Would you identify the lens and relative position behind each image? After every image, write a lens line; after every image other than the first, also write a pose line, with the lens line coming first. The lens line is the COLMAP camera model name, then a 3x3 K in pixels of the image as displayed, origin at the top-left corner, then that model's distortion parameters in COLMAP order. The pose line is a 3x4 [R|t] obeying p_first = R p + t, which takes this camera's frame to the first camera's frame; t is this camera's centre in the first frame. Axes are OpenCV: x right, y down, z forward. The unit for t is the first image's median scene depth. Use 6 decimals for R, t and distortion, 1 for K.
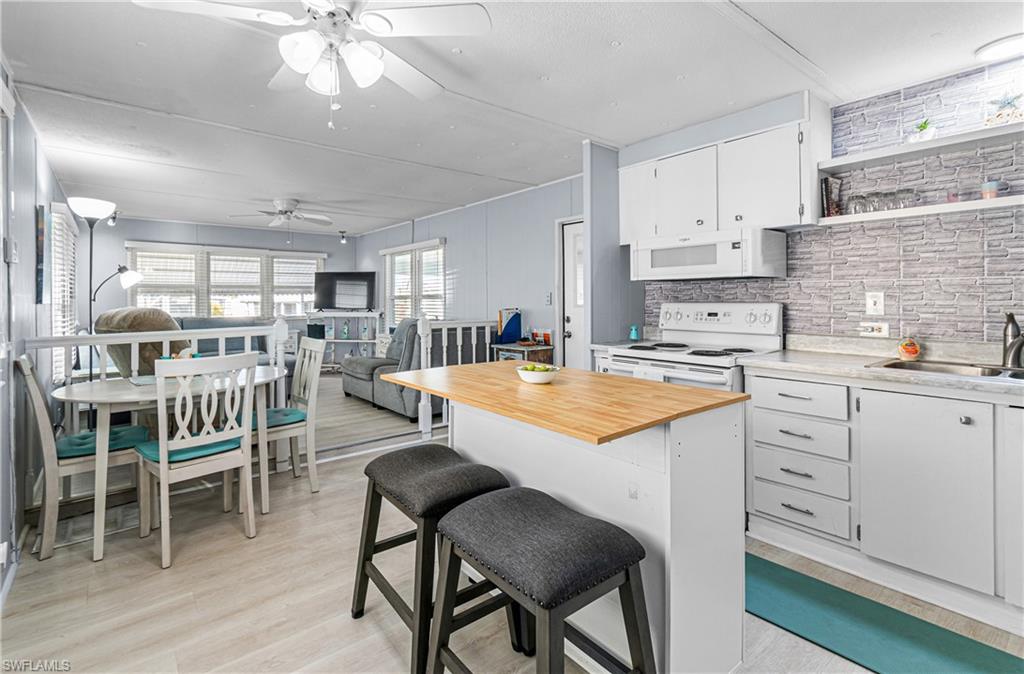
lens RADIAL K [[479.1, 0, 503.7], [0, 479.1, 301.8], [0, 0, 1]] dist [0.002301, 0.000060]
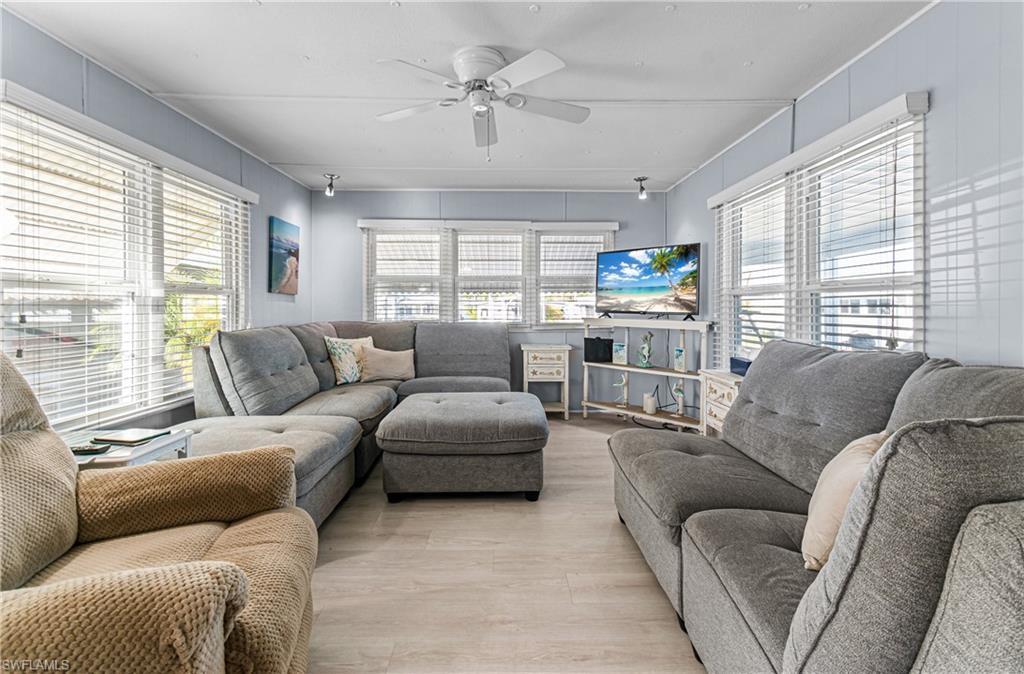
lens RADIAL K [[453.9, 0, 515.2], [0, 453.9, 302.1], [0, 0, 1]] dist [-0.004751, -0.001161]
pose [[0.792679, 0.001251, -0.609638, -0.135881], [-0.007886, 0.999935, -0.008201, 0.007539], [0.609588, 0.011308, 0.792638, 0.522325]]
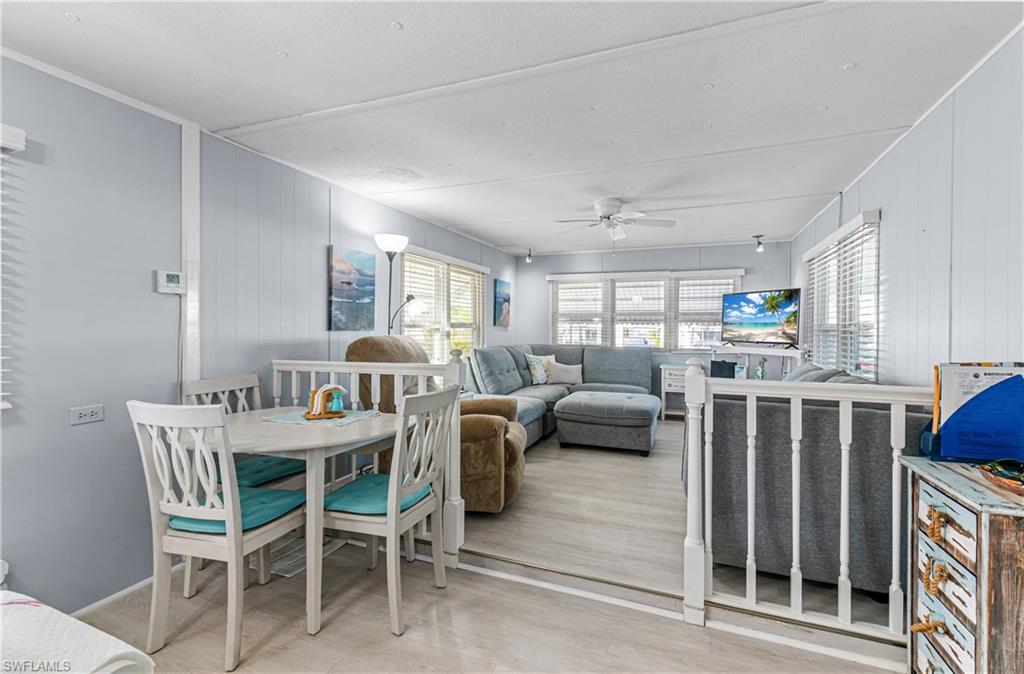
lens RADIAL K [[453.9, 0, 518.2], [0, 453.9, 330.6], [0, 0, 1]] dist [-0.004751, -0.001161]
pose [[0.491490, 0.015476, -0.870746, 0.091621], [-0.014277, 0.999851, 0.009712, -0.005685], [0.870766, 0.007659, 0.491637, 0.379845]]
